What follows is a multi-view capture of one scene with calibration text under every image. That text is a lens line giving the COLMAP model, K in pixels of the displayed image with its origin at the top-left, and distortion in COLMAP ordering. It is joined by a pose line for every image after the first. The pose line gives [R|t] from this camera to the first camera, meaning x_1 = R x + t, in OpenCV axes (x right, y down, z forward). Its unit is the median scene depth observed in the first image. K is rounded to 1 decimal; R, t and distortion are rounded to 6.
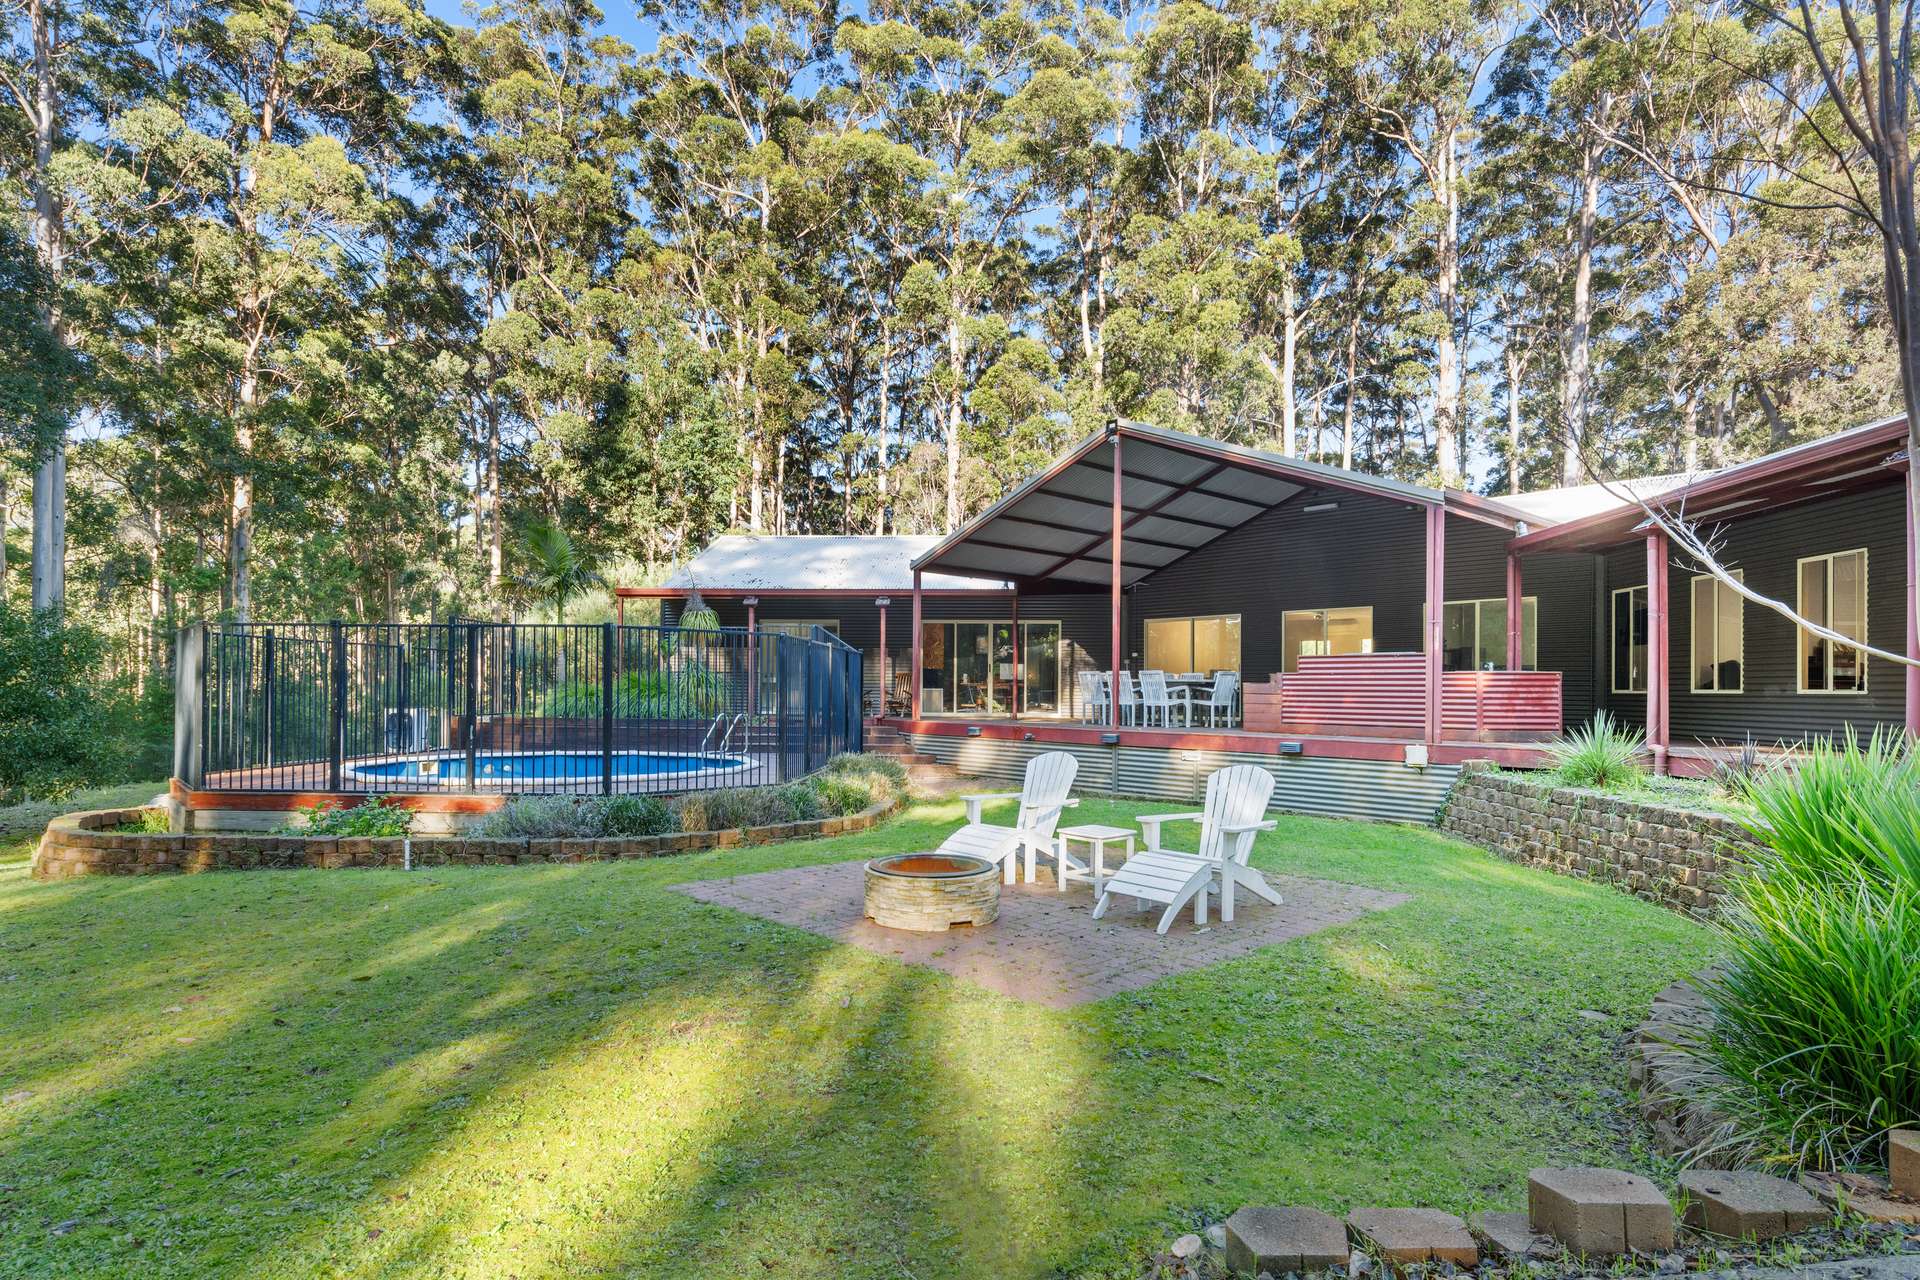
lens RADIAL K [[1003.4, 0, 949.6], [0, 1003.4, 696.4], [0, 0, 1]] dist [-0.006468, 0.000139]
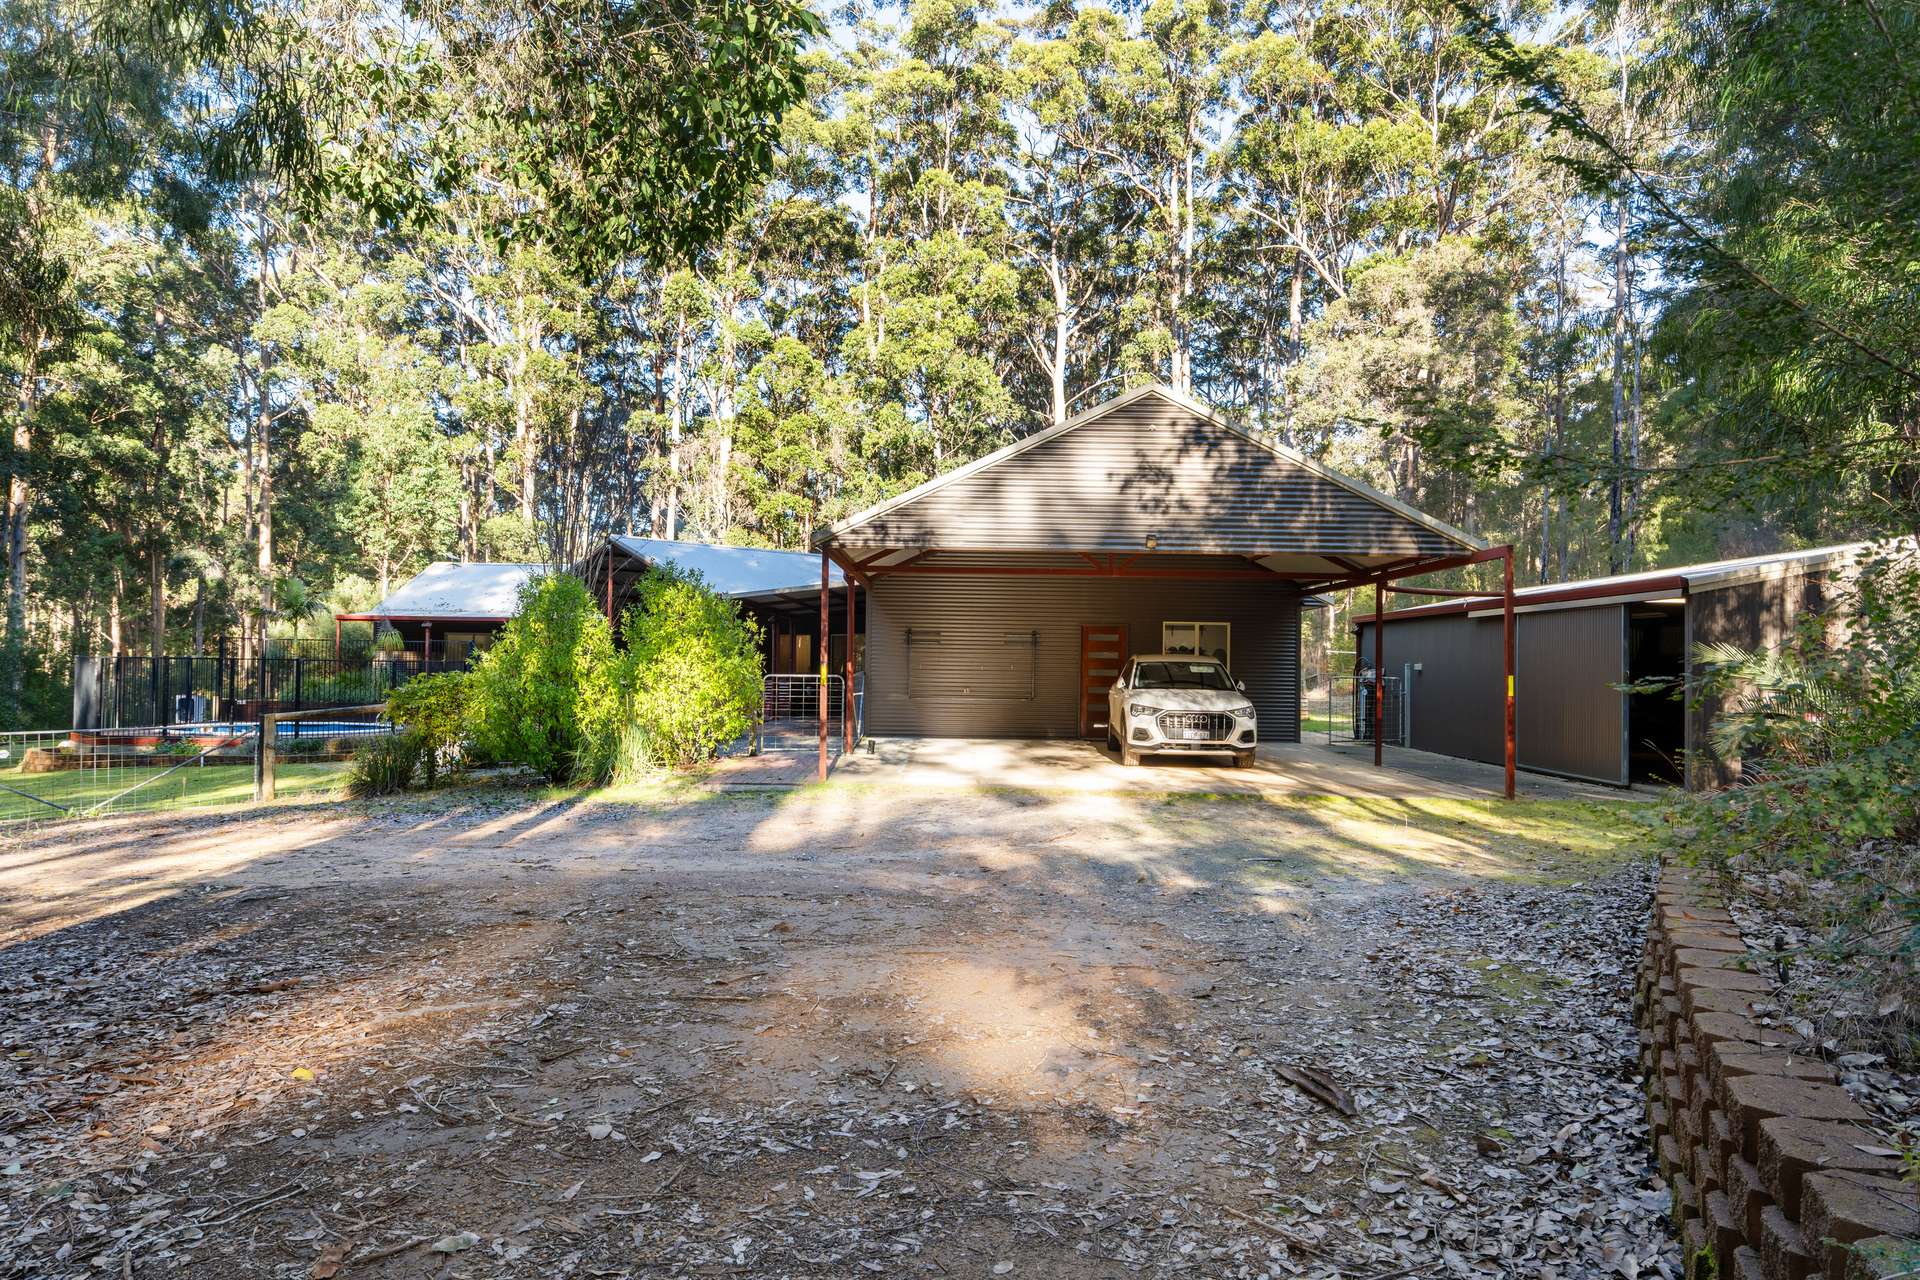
lens RADIAL K [[1327.9, 0, 960.5], [0, 1327.9, 643.5], [0, 0, 1]] dist [0.011649, -0.001247]
pose [[0.998667, 0.009677, 0.050705, 0.203967], [-0.008544, 0.999710, -0.022512, -0.011677], [-0.050908, 0.022048, 0.998460, -0.420800]]
